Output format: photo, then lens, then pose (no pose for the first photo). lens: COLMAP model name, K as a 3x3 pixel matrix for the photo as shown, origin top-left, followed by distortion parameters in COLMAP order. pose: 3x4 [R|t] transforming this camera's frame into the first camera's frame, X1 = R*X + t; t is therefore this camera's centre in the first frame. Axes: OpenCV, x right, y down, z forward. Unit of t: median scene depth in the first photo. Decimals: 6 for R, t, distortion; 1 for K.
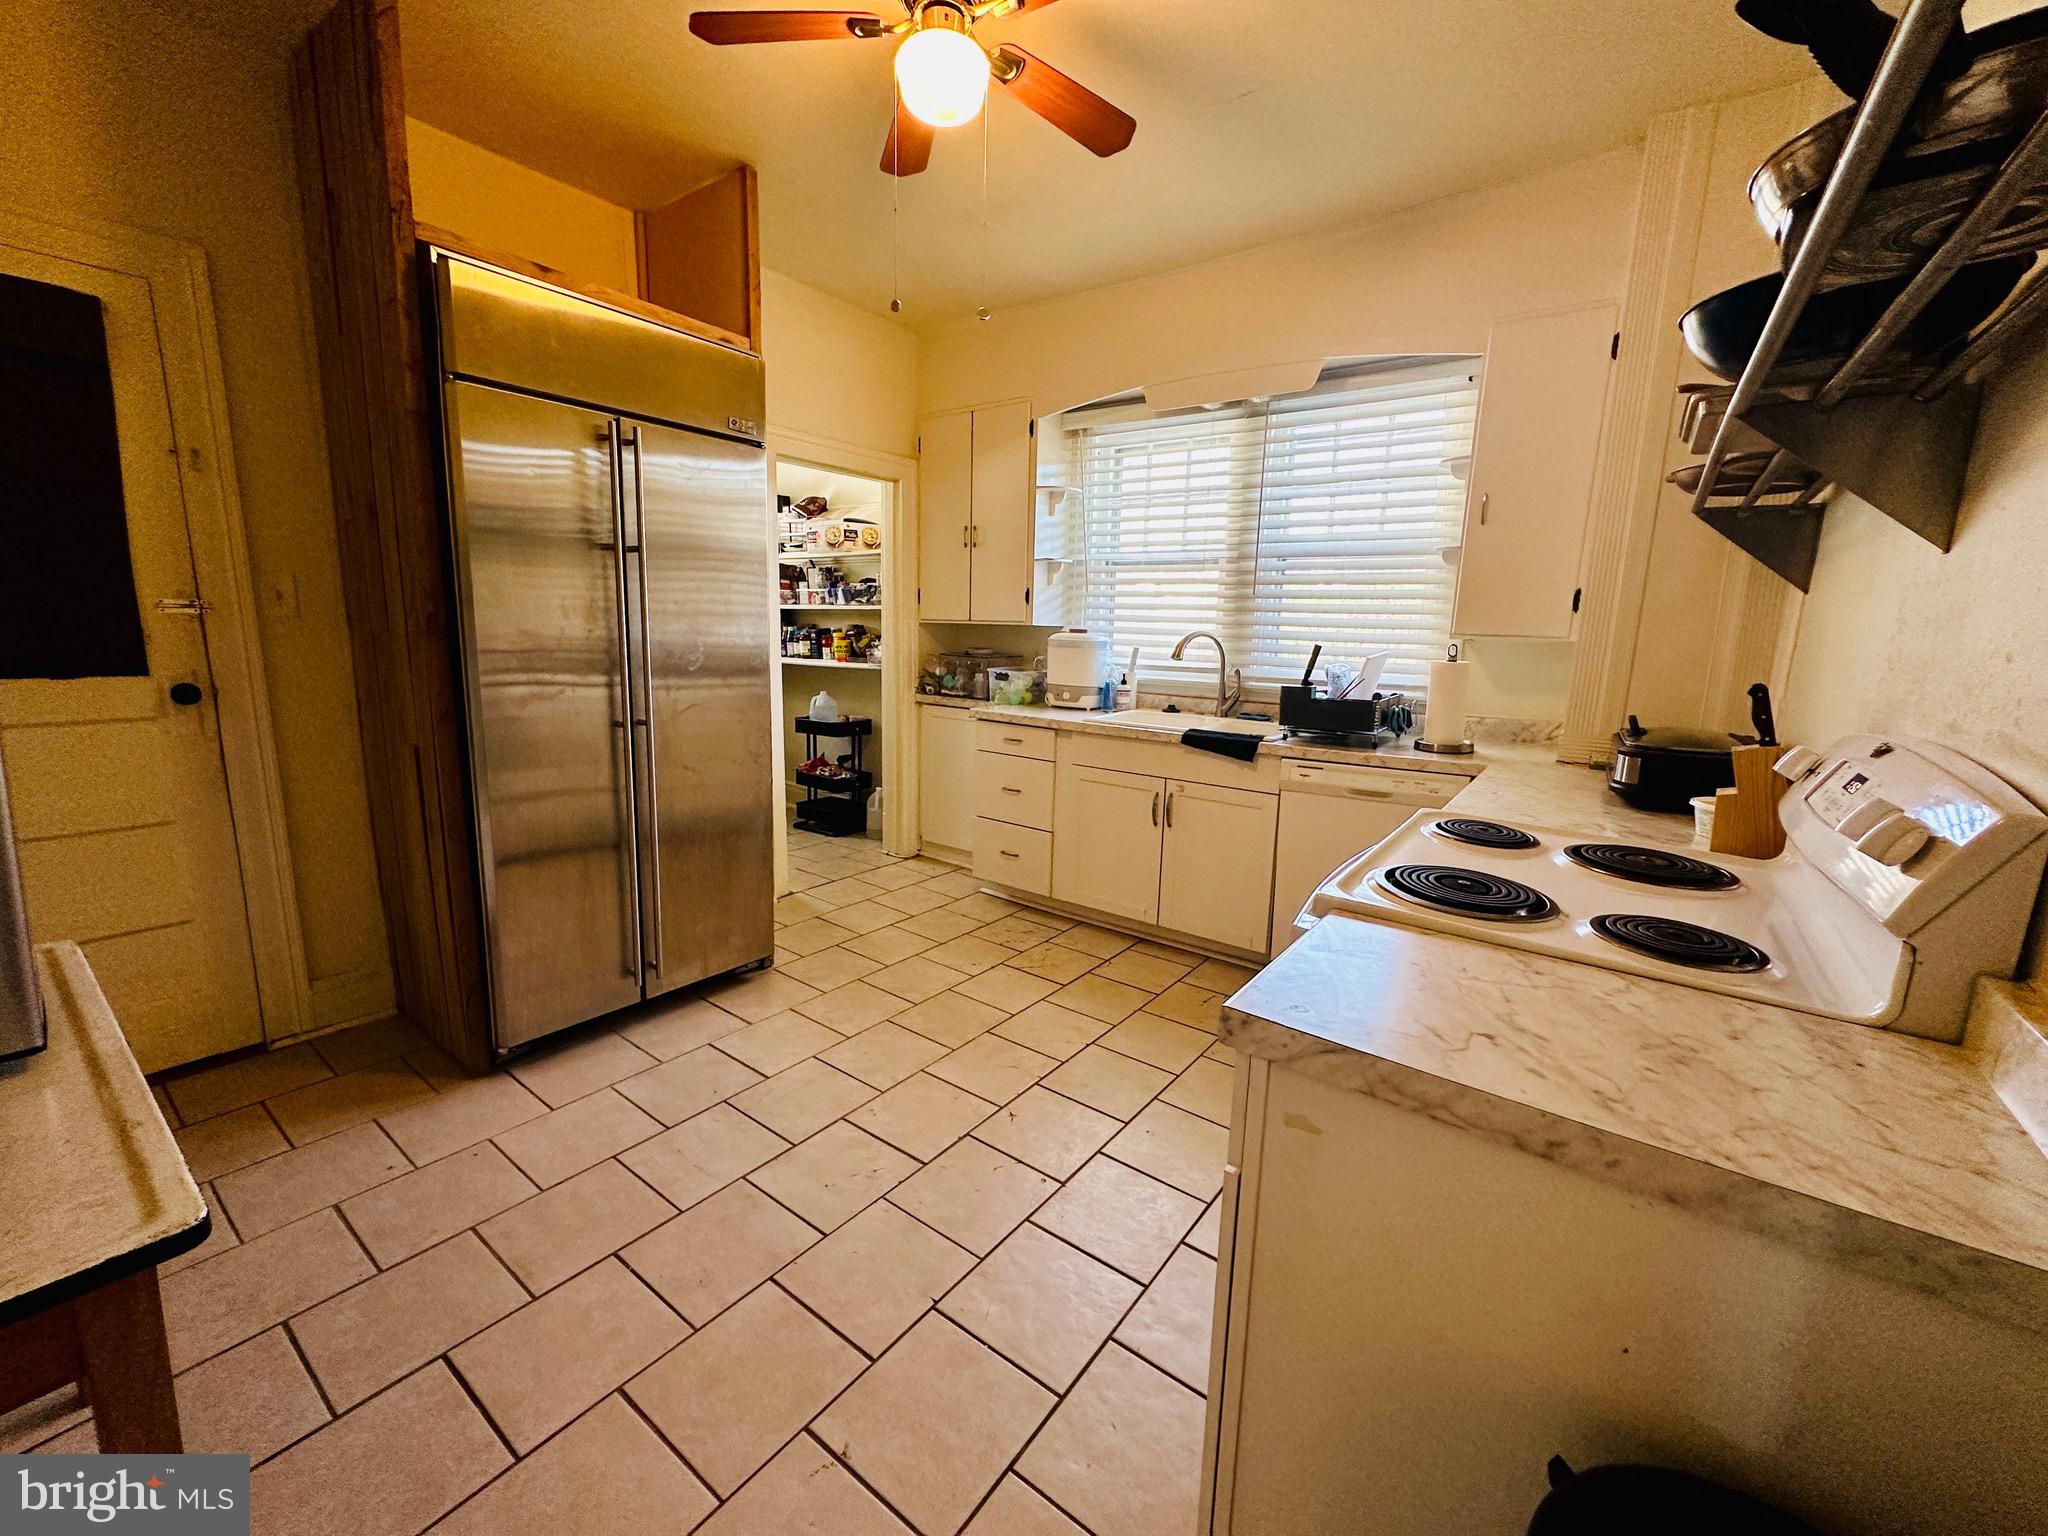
lens RADIAL K [[811.0, 0, 1024.6], [0, 811.0, 769.7], [0, 0, 1]] dist [-0.002654, -0.000128]
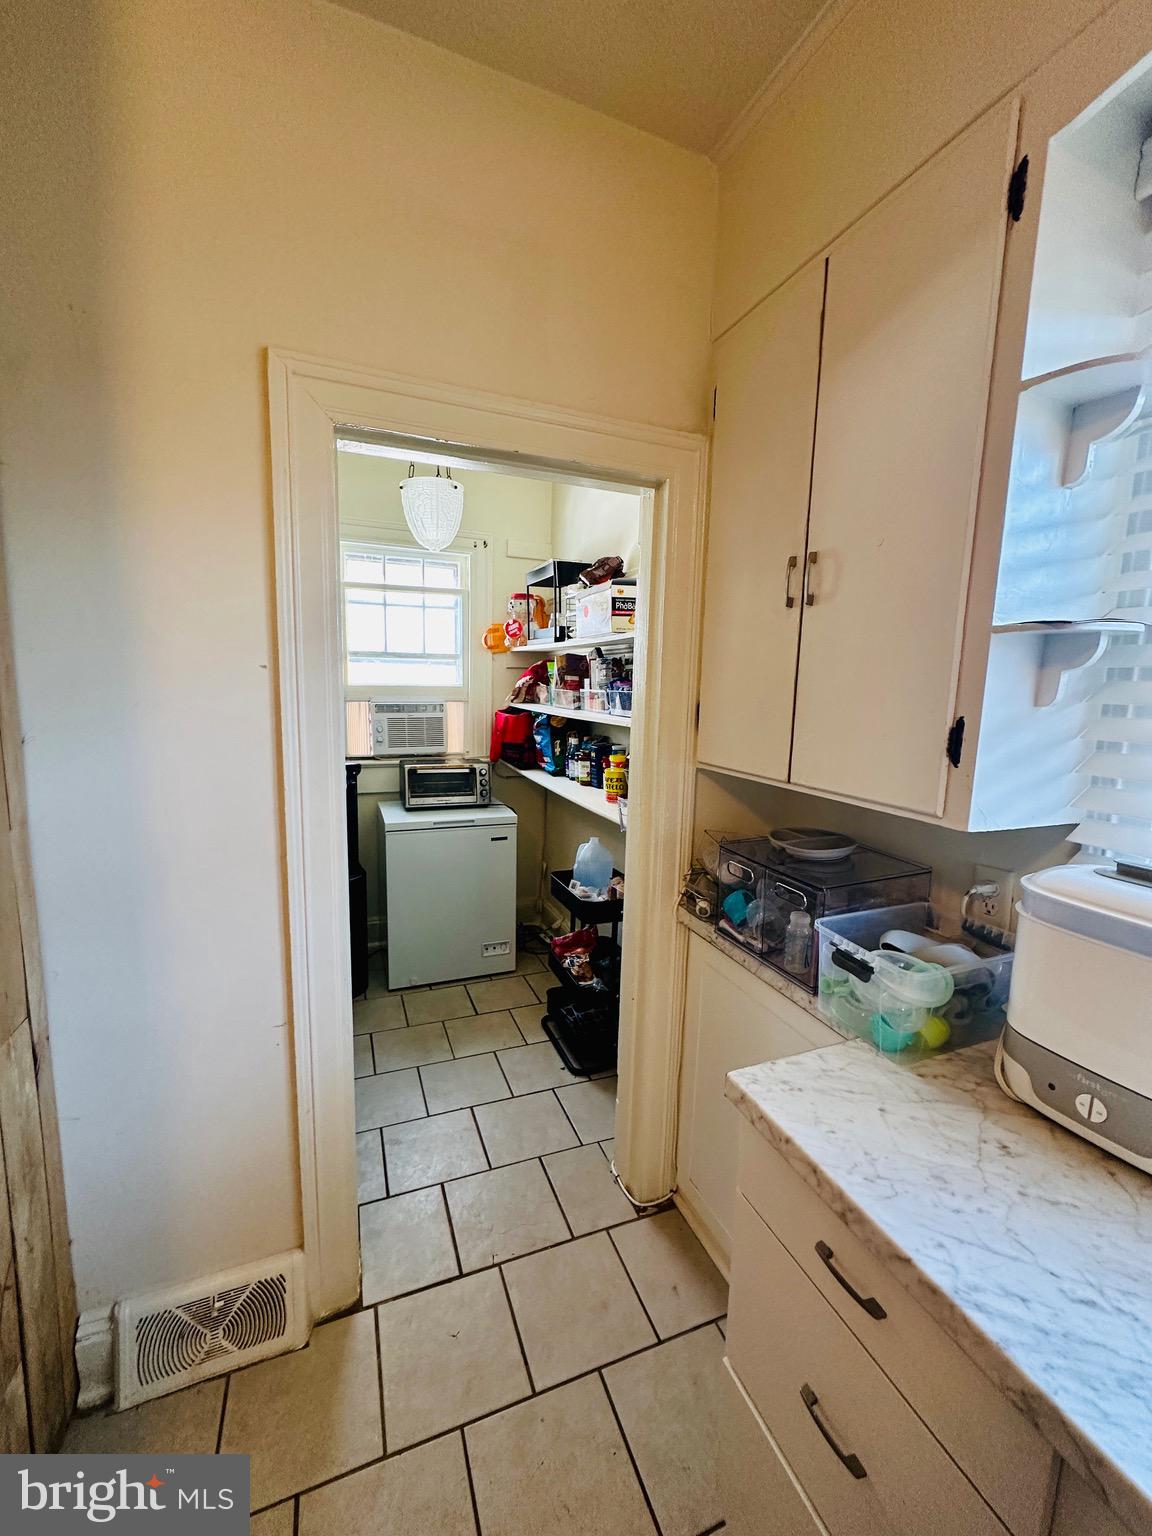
lens RADIAL K [[608.2, 0, 576.4], [0, 608.2, 767.6], [0, 0, 1]] dist [-0.002654, -0.000128]
pose [[0.848791, 0.071206, -0.523912, 0.003010], [-0.100460, 0.994559, -0.027583, -0.182489], [0.519097, 0.076044, 0.851326, 0.719584]]
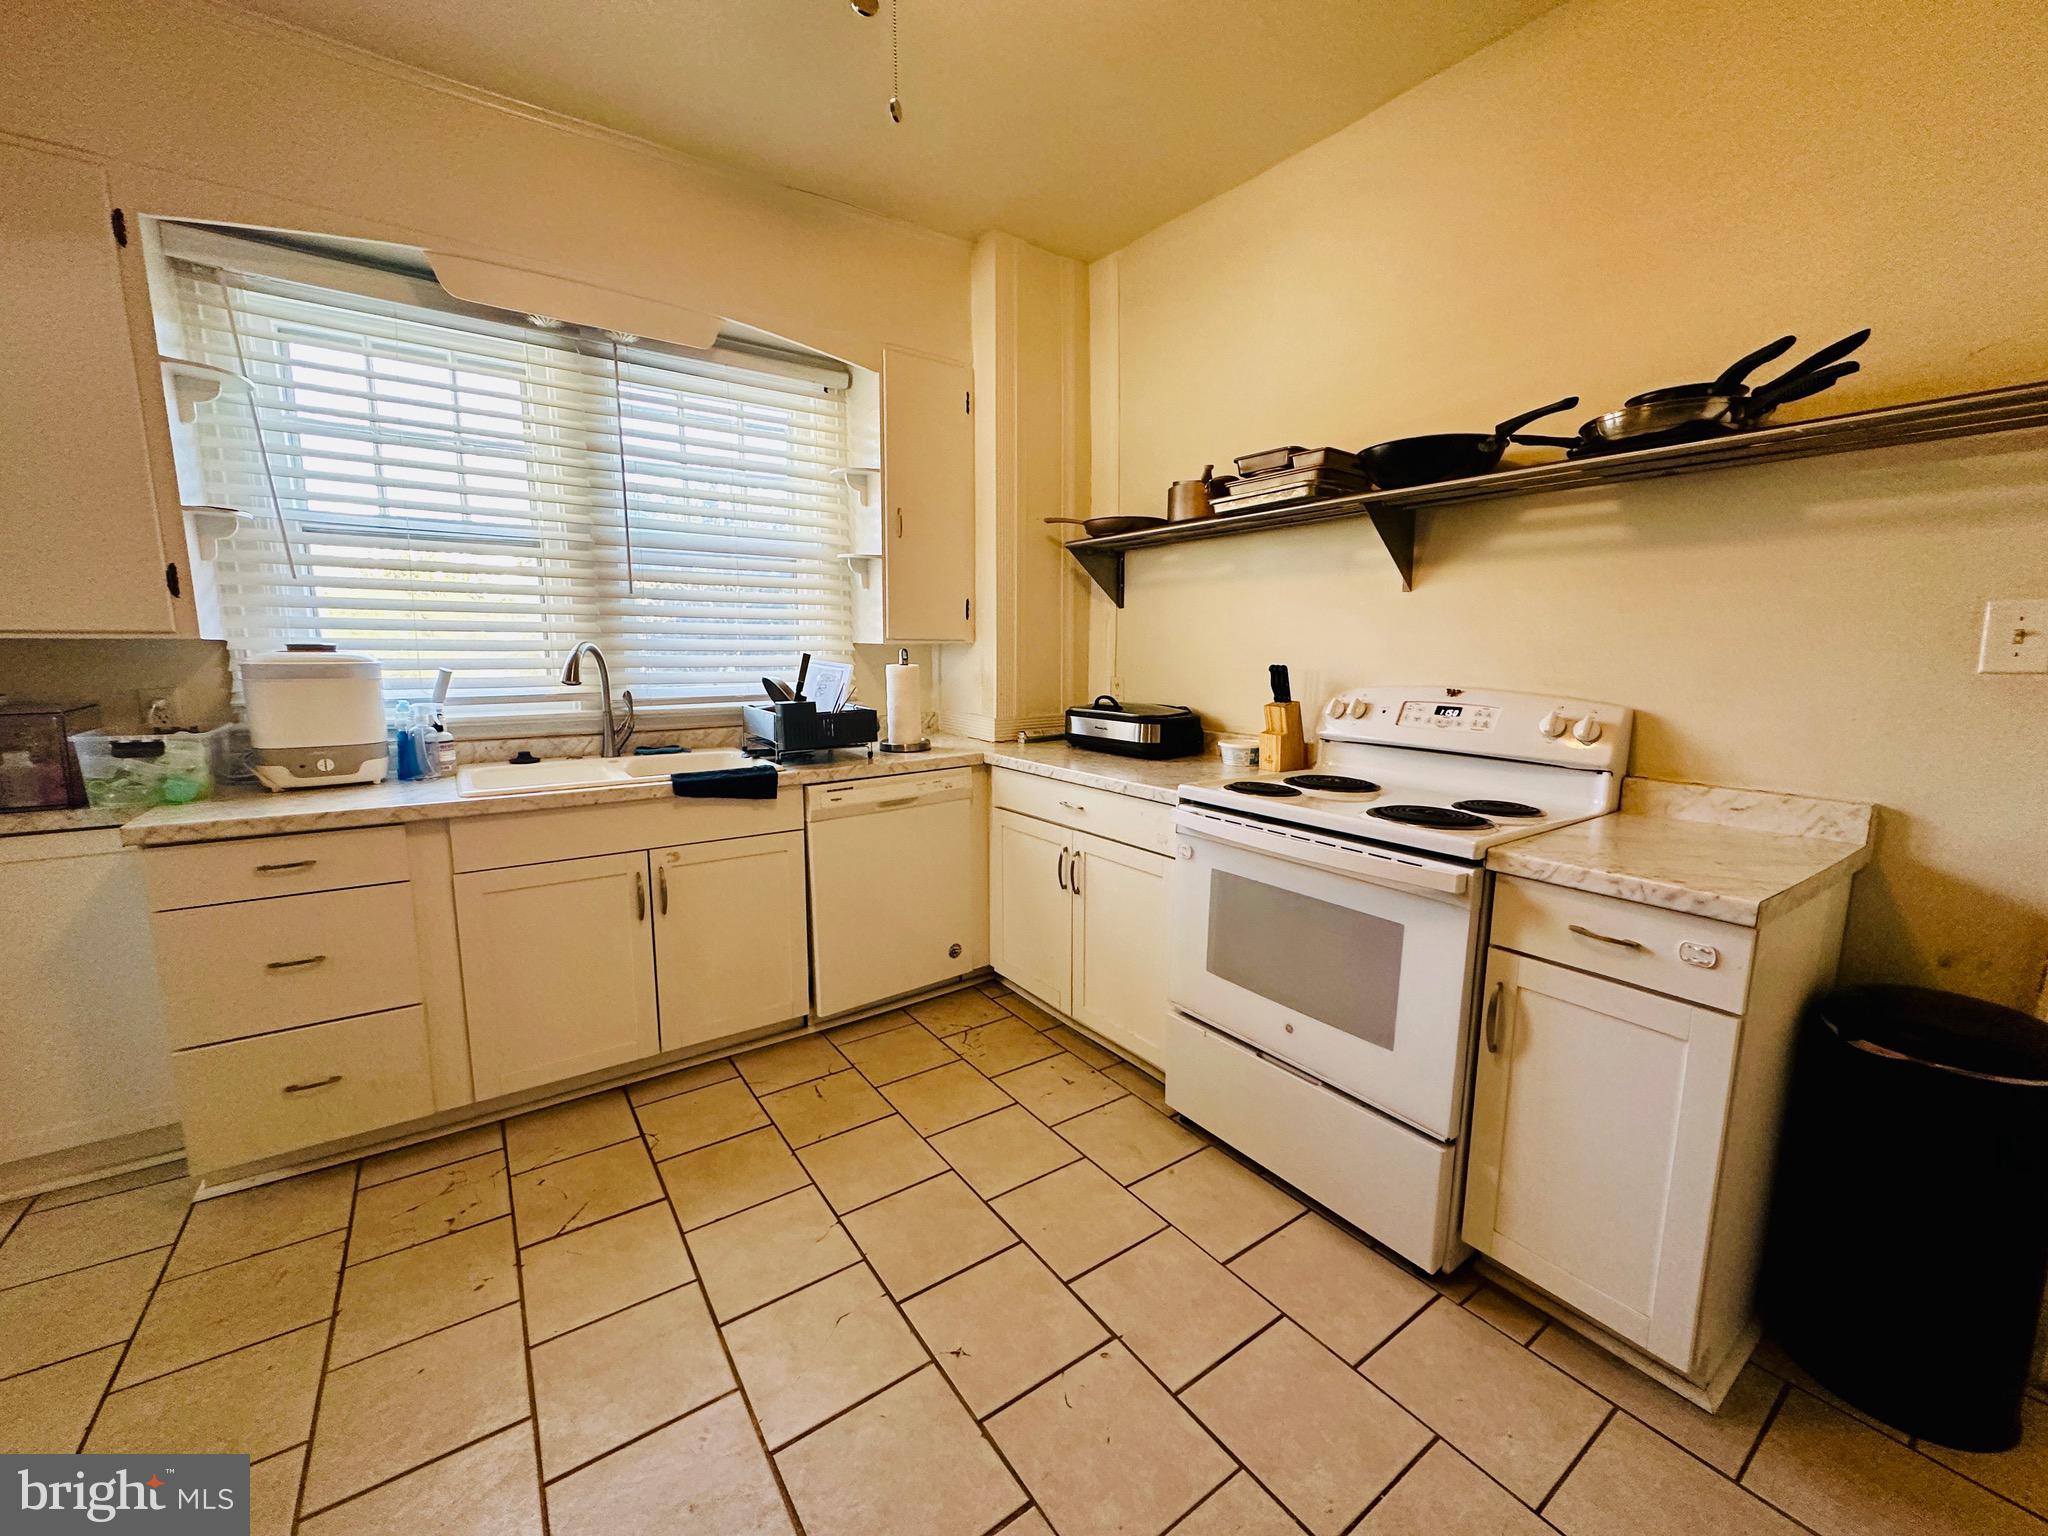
lens RADIAL K [[811.0, 0, 1017.5], [0, 811.0, 768.7], [0, 0, 1]] dist [-0.002654, -0.000128]
pose [[0.312072, -0.168085, 0.935071, -0.313461], [0.174121, 0.977673, 0.117631, -0.071456], [-0.933966, 0.126107, 0.334372, 0.376266]]
